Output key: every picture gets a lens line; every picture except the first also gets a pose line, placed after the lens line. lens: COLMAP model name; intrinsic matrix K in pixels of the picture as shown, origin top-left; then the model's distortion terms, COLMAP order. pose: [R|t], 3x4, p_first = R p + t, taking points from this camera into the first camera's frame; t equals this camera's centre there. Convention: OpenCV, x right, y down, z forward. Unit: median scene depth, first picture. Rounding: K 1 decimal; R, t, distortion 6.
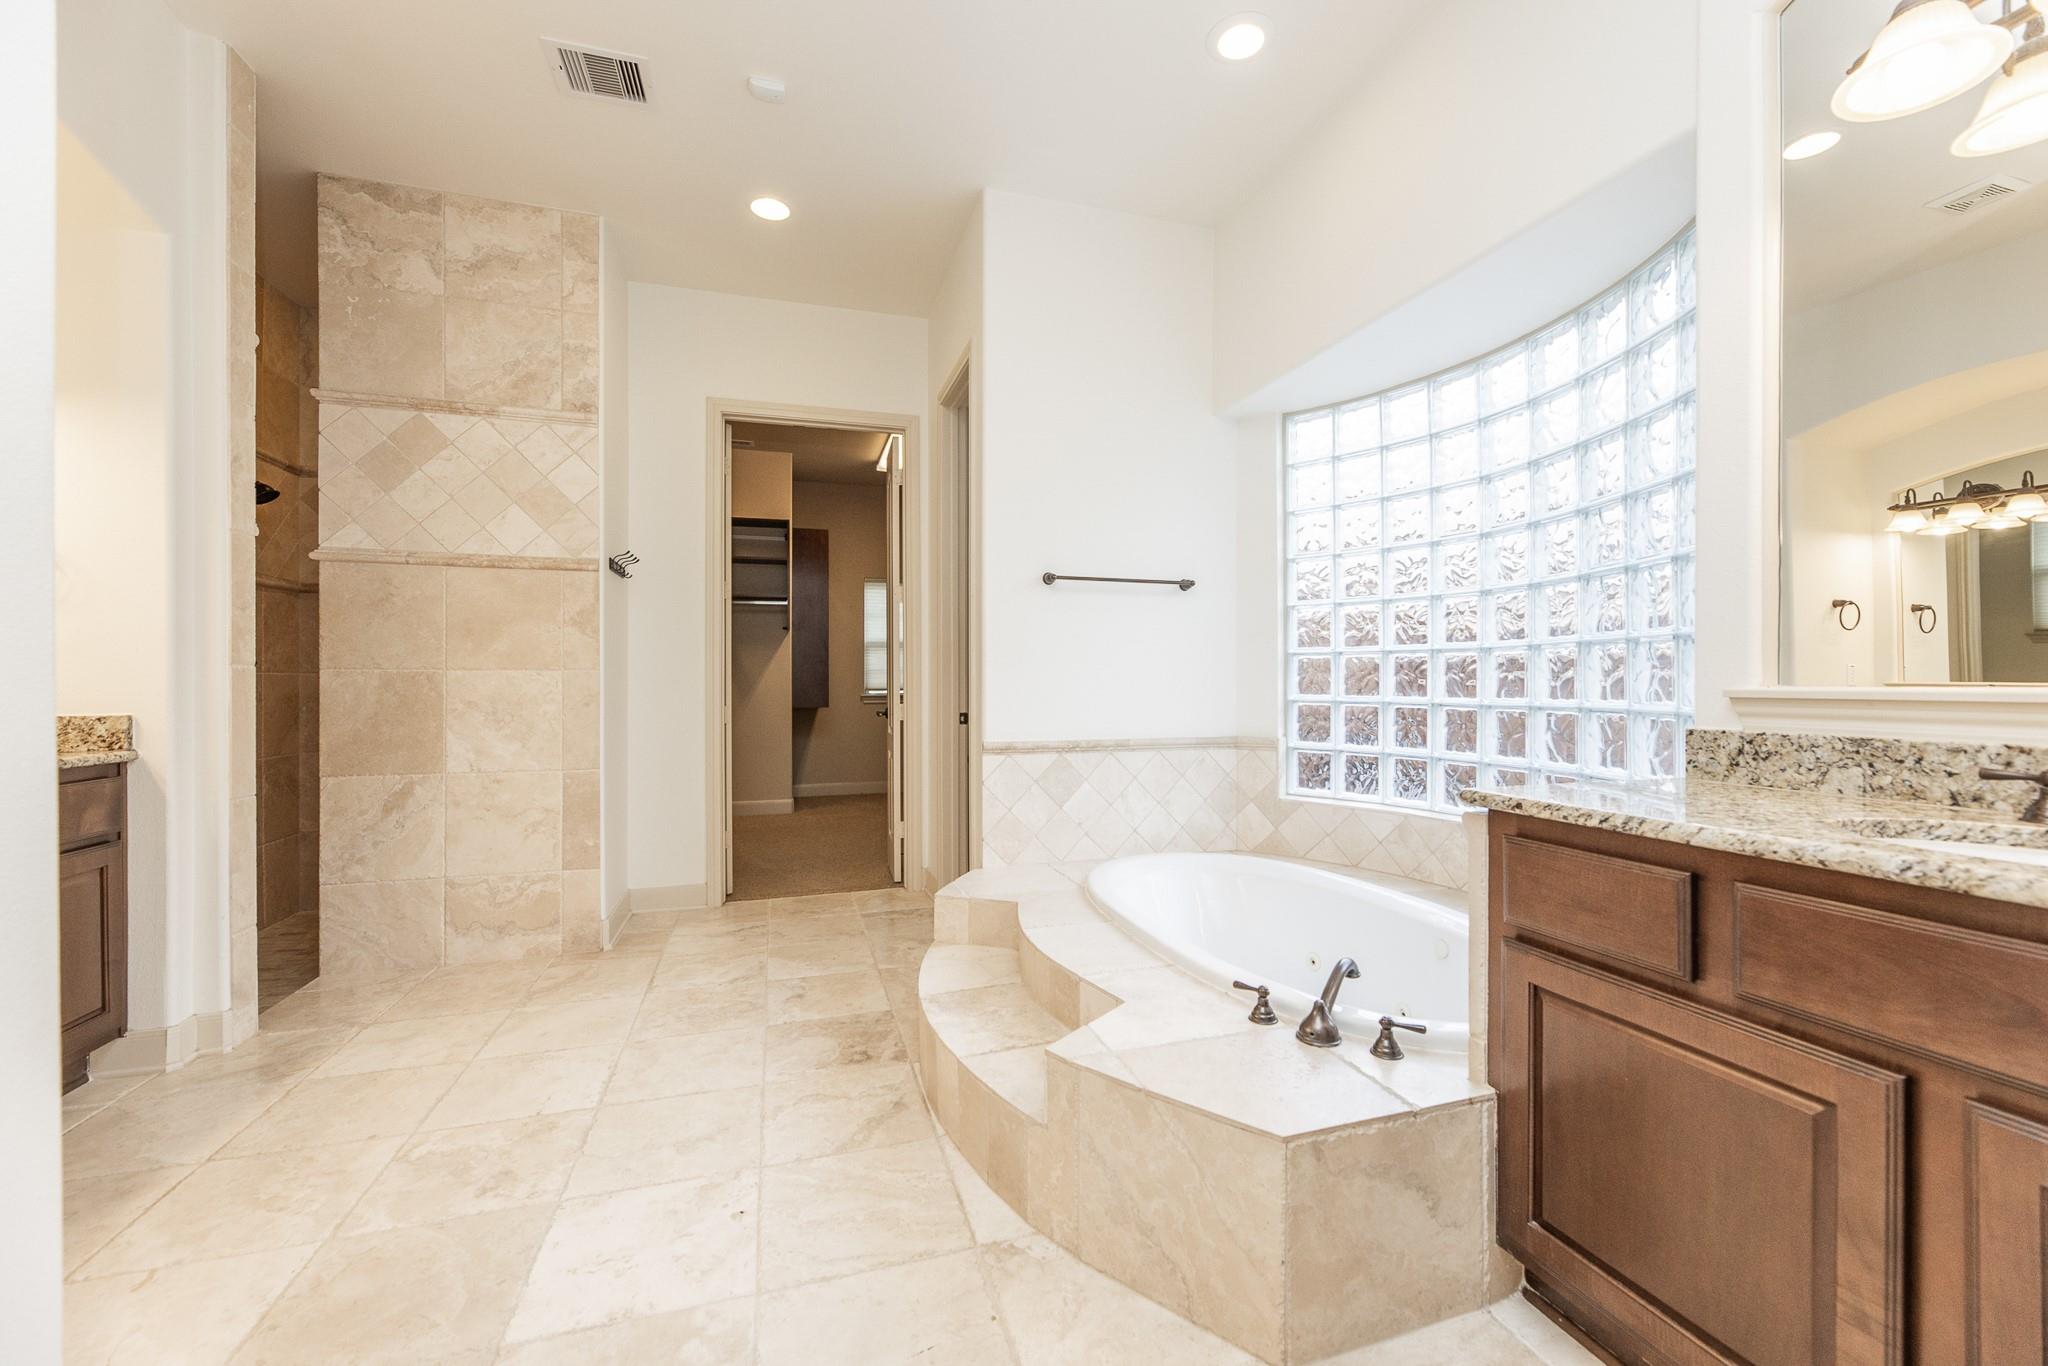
lens RADIAL K [[826.2, 0, 1038.0], [0, 826.2, 681.5], [0, 0, 1]] dist [-0.002499, -0.000355]
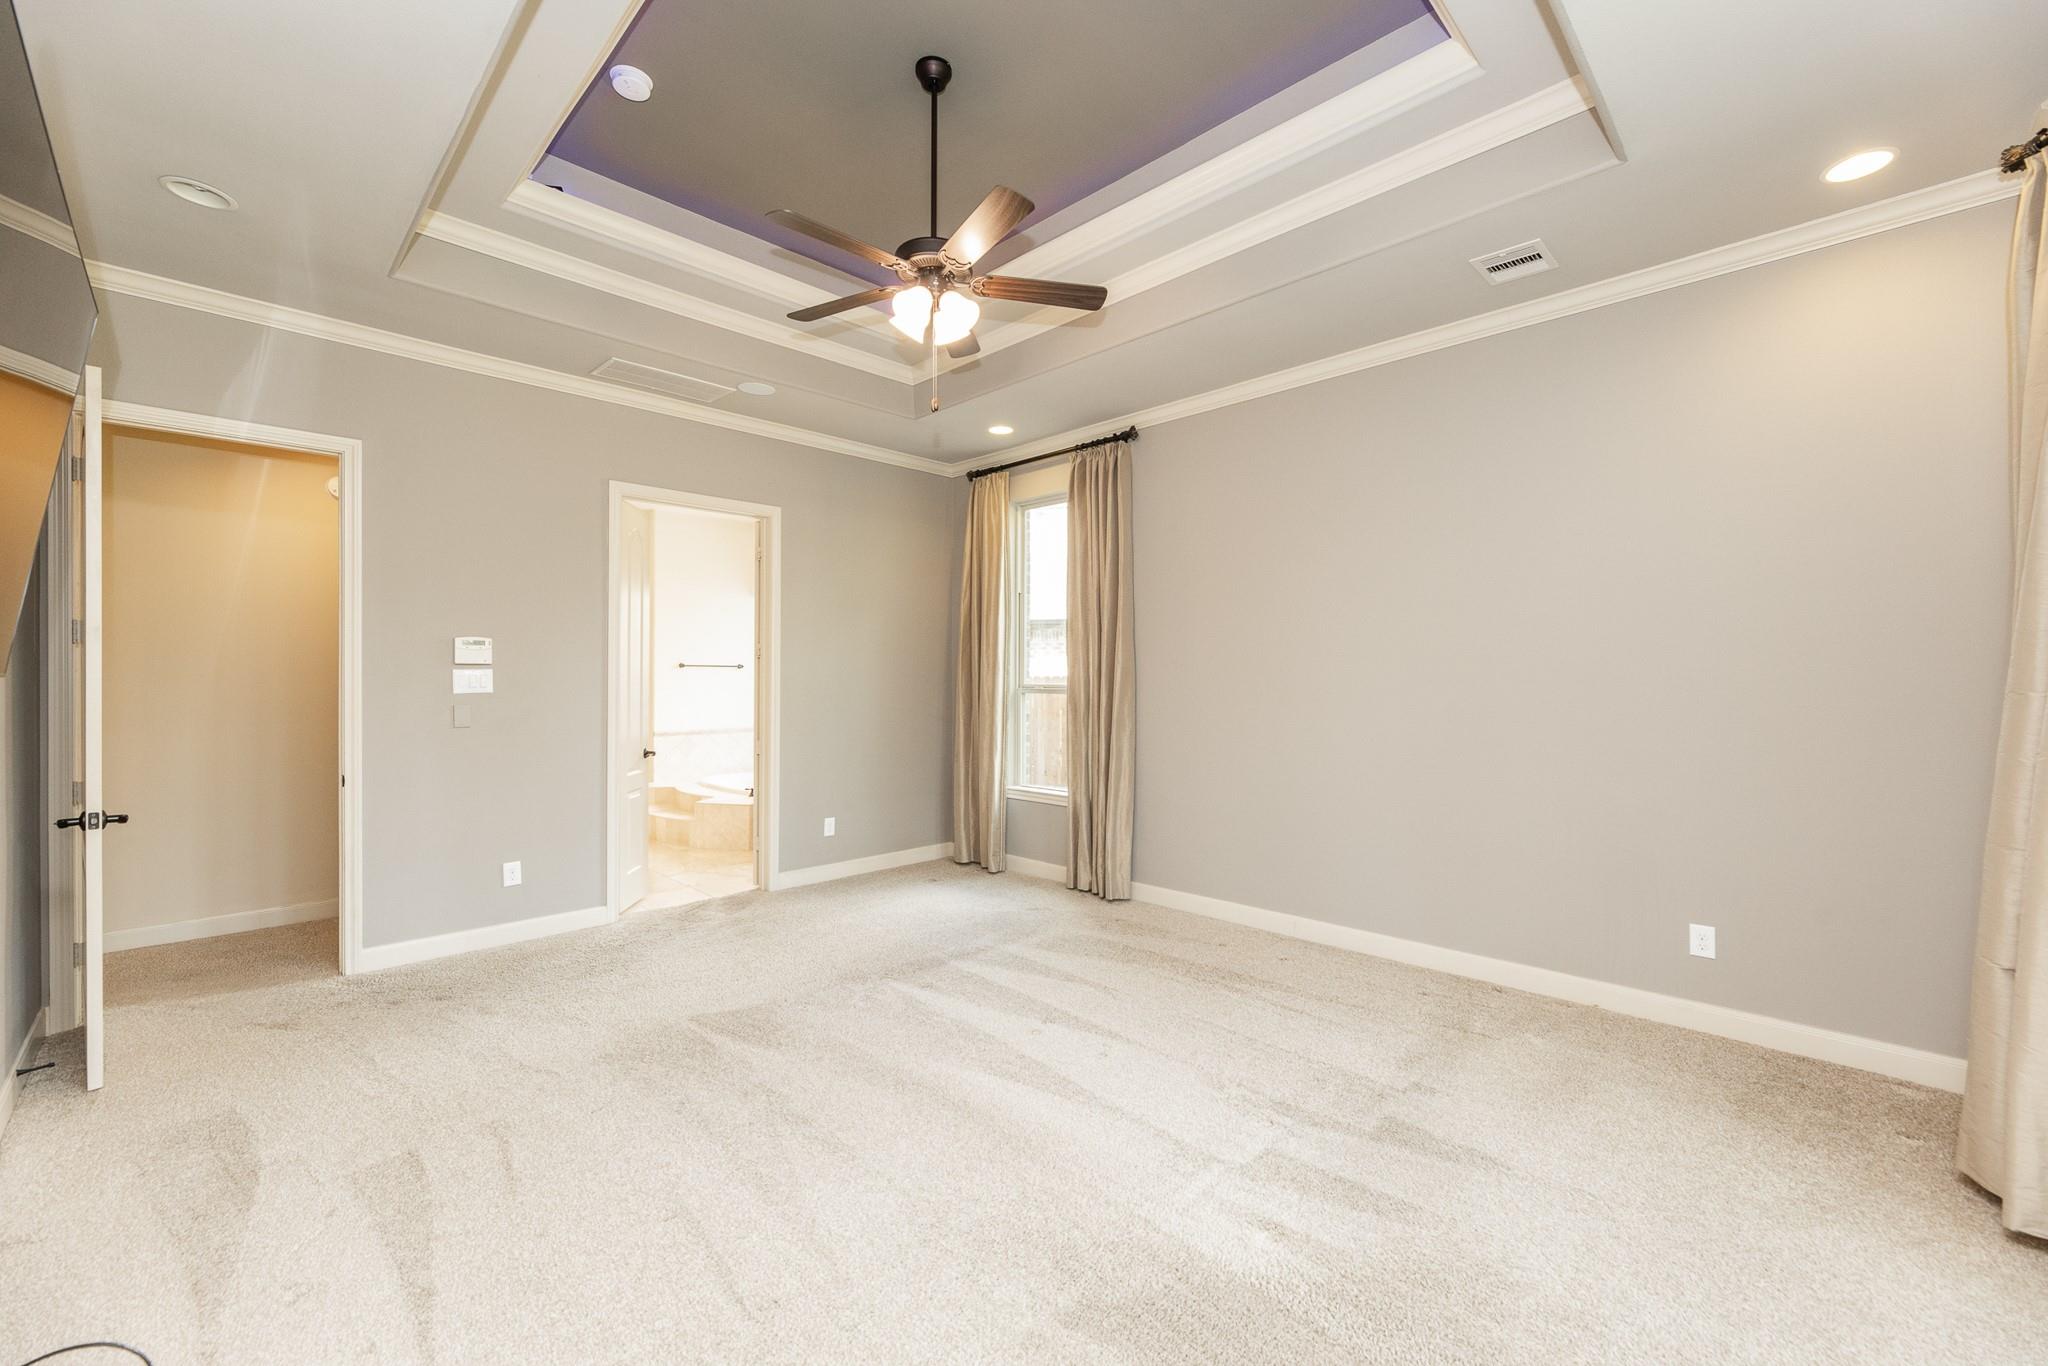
lens RADIAL K [[826.2, 0, 1038.0], [0, 826.2, 681.5], [0, 0, 1]] dist [-0.002499, -0.000355]
pose [[0.885110, -0.000813, 0.465382, -0.316051], [-0.000441, 0.999997, 0.002586, -0.135039], [-0.465382, -0.002494, 0.885106, -2.779610]]
